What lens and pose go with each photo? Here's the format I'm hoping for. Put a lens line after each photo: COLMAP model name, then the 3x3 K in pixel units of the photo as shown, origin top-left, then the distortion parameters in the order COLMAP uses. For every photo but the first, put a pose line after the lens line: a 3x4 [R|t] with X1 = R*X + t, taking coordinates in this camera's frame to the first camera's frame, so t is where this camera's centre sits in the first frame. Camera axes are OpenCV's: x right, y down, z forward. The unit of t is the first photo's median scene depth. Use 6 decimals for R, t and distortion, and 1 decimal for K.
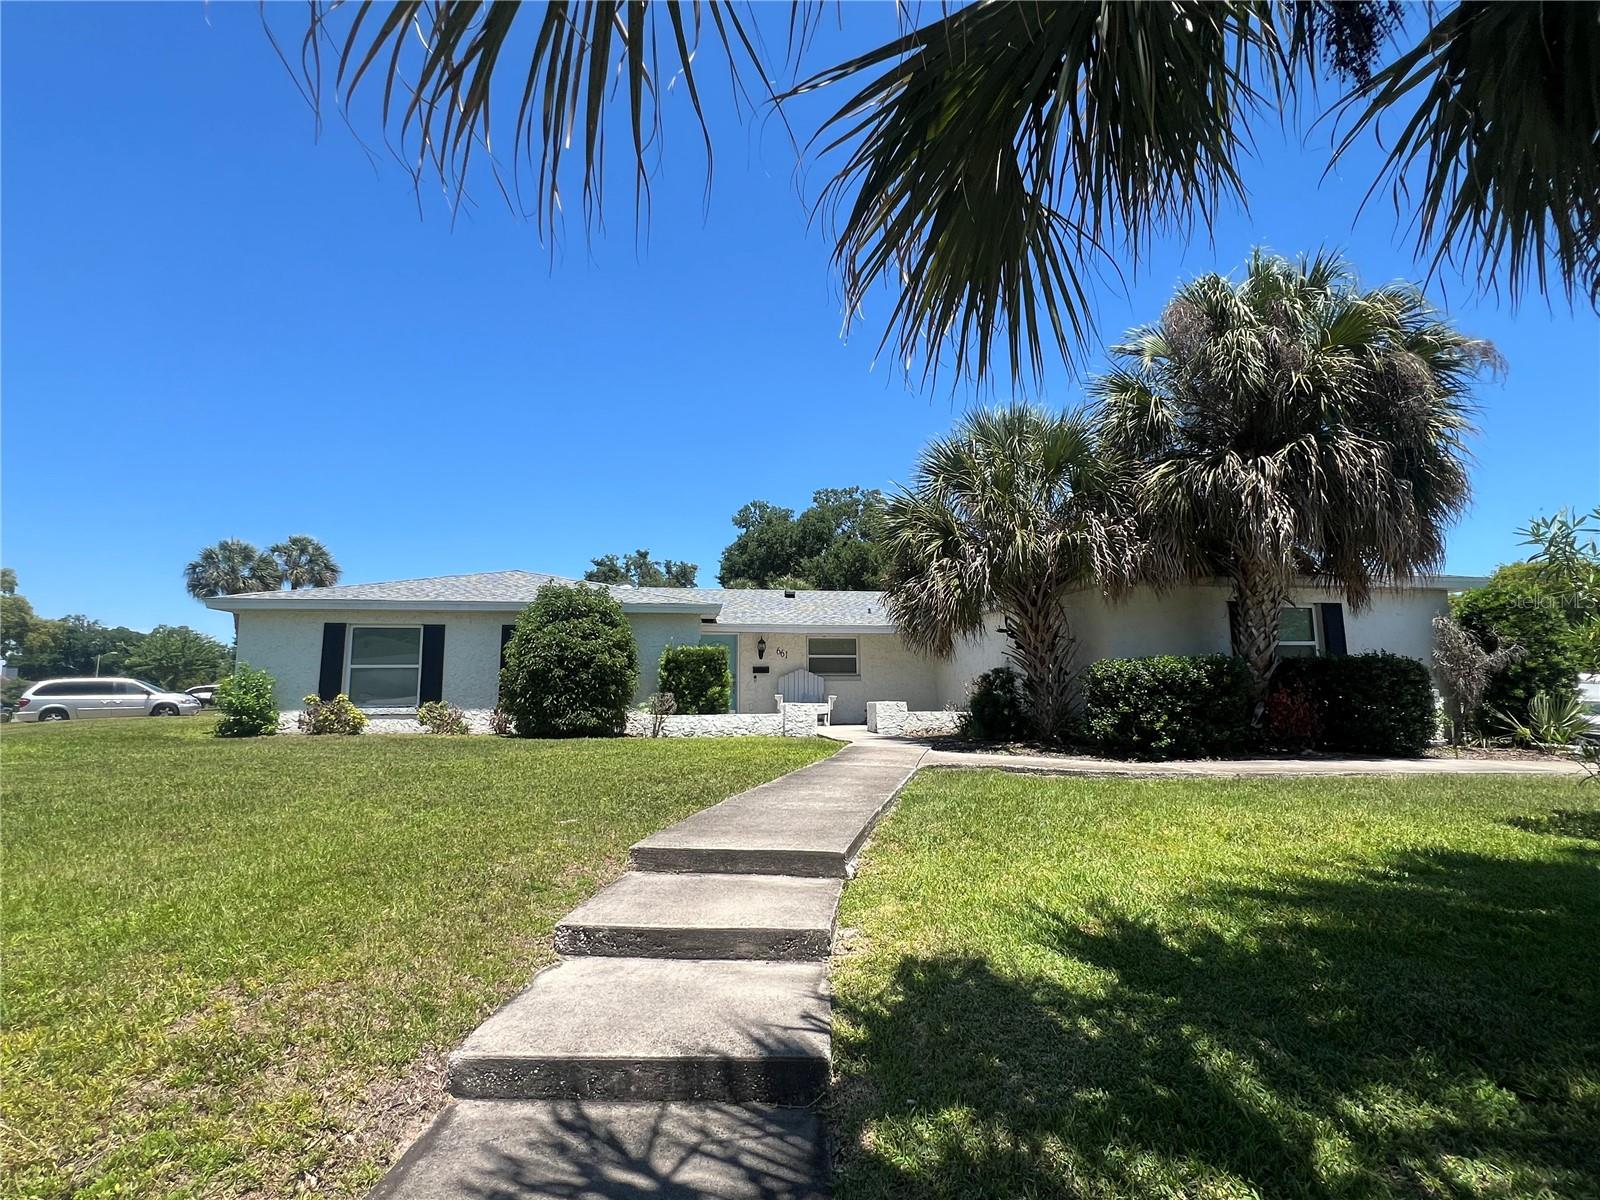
lens RADIAL K [[754.4, 0, 800.0], [0, 754.4, 600.0], [0, 0, 1]] dist [0.001560, 0.000111]
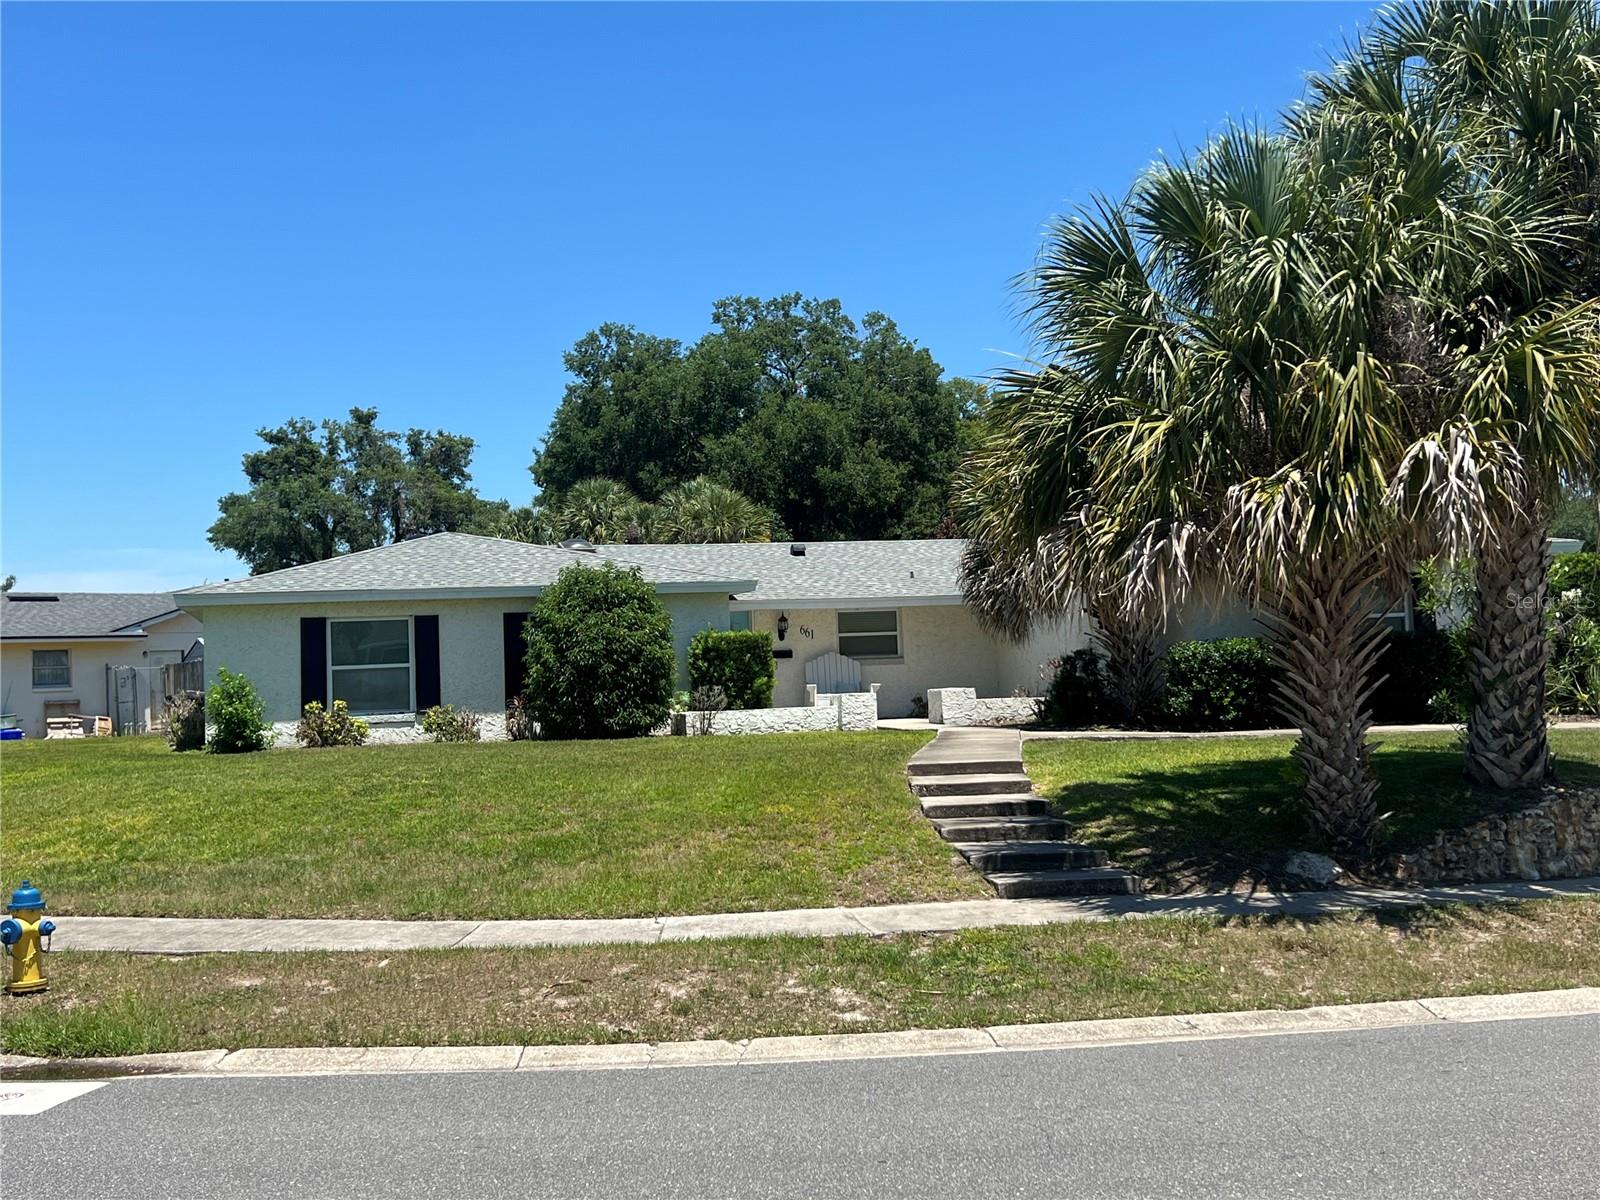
lens RADIAL K [[1714.2, 0, 800.0], [0, 1714.2, 600.0], [0, 0, 1]] dist [0.201253, -0.001734]
pose [[0.993012, -0.025858, 0.115145, -0.296100], [0.017003, 0.996868, 0.077236, -0.127737], [-0.116781, -0.074739, 0.990341, -0.970837]]
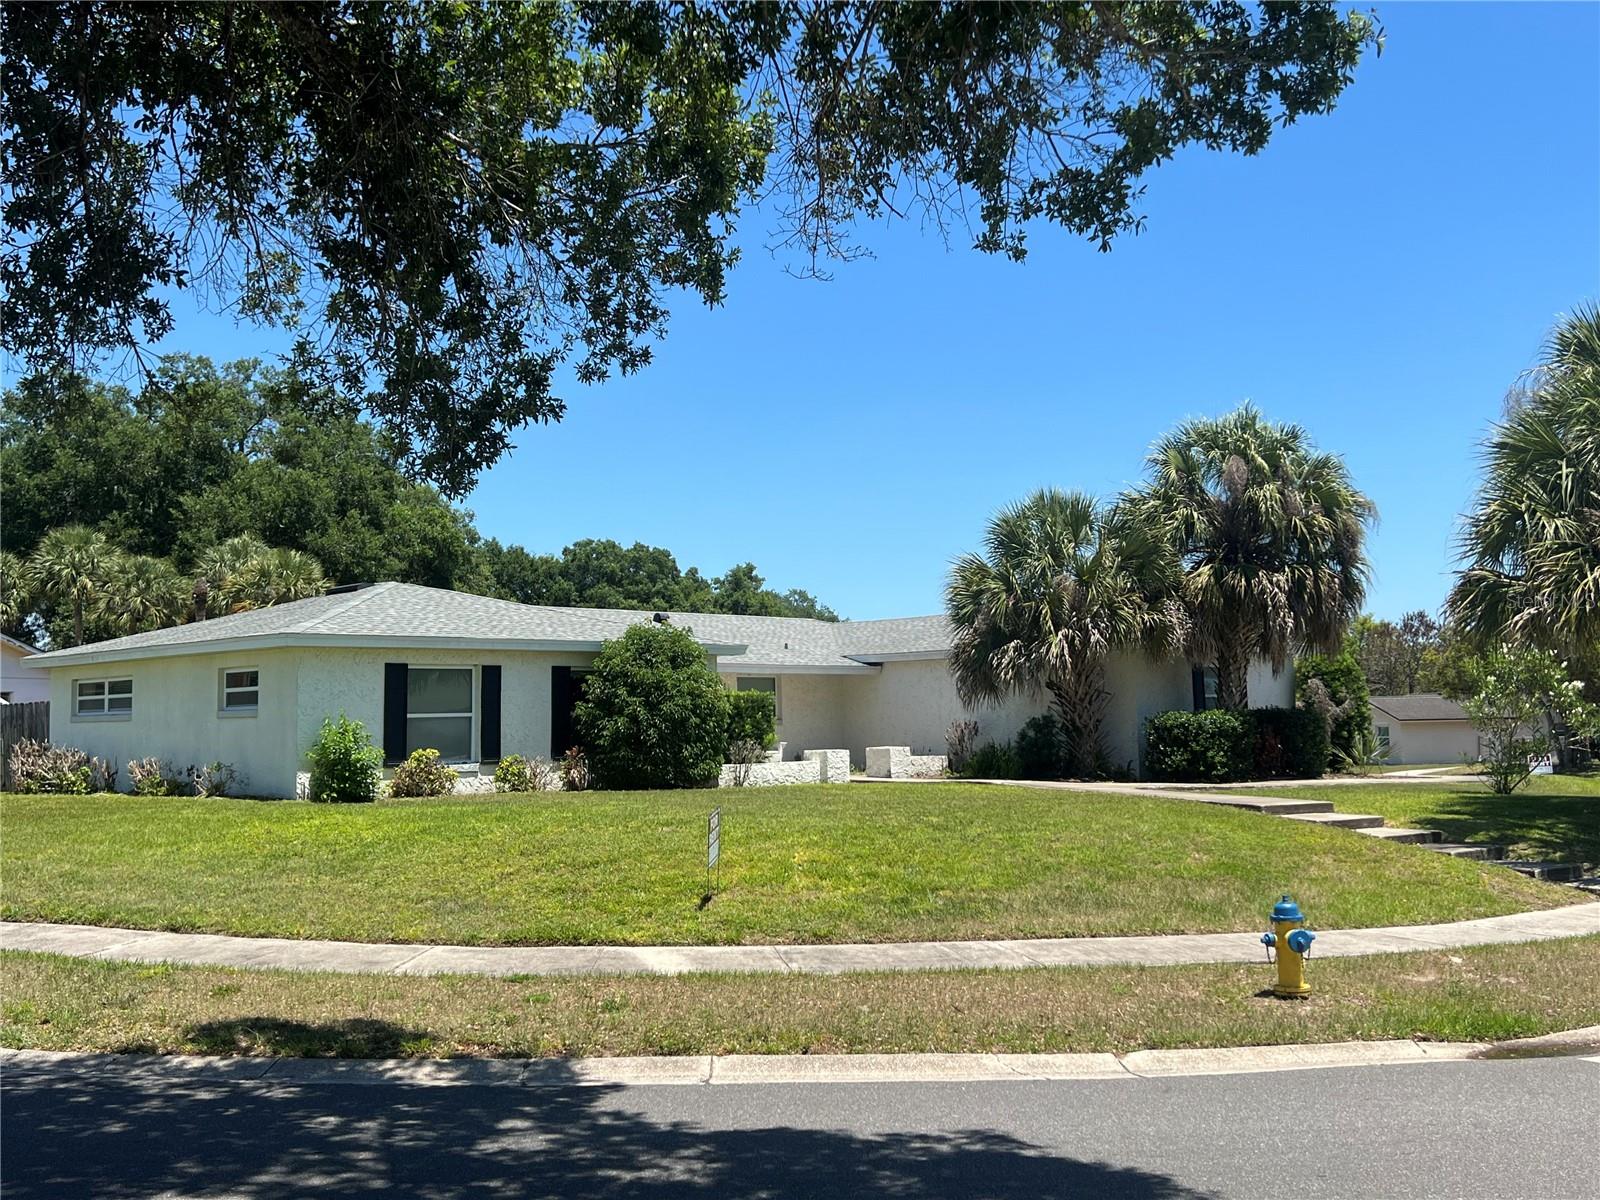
lens RADIAL K [[1578.8, 0, 800.0], [0, 1578.8, 600.0], [0, 0, 1]] dist [0.082247, -0.005686]
pose [[0.818444, 0.037598, 0.573355, -1.232917], [-0.058020, 0.998164, 0.017365, -0.091228], [-0.571649, -0.047478, 0.819123, -0.646252]]
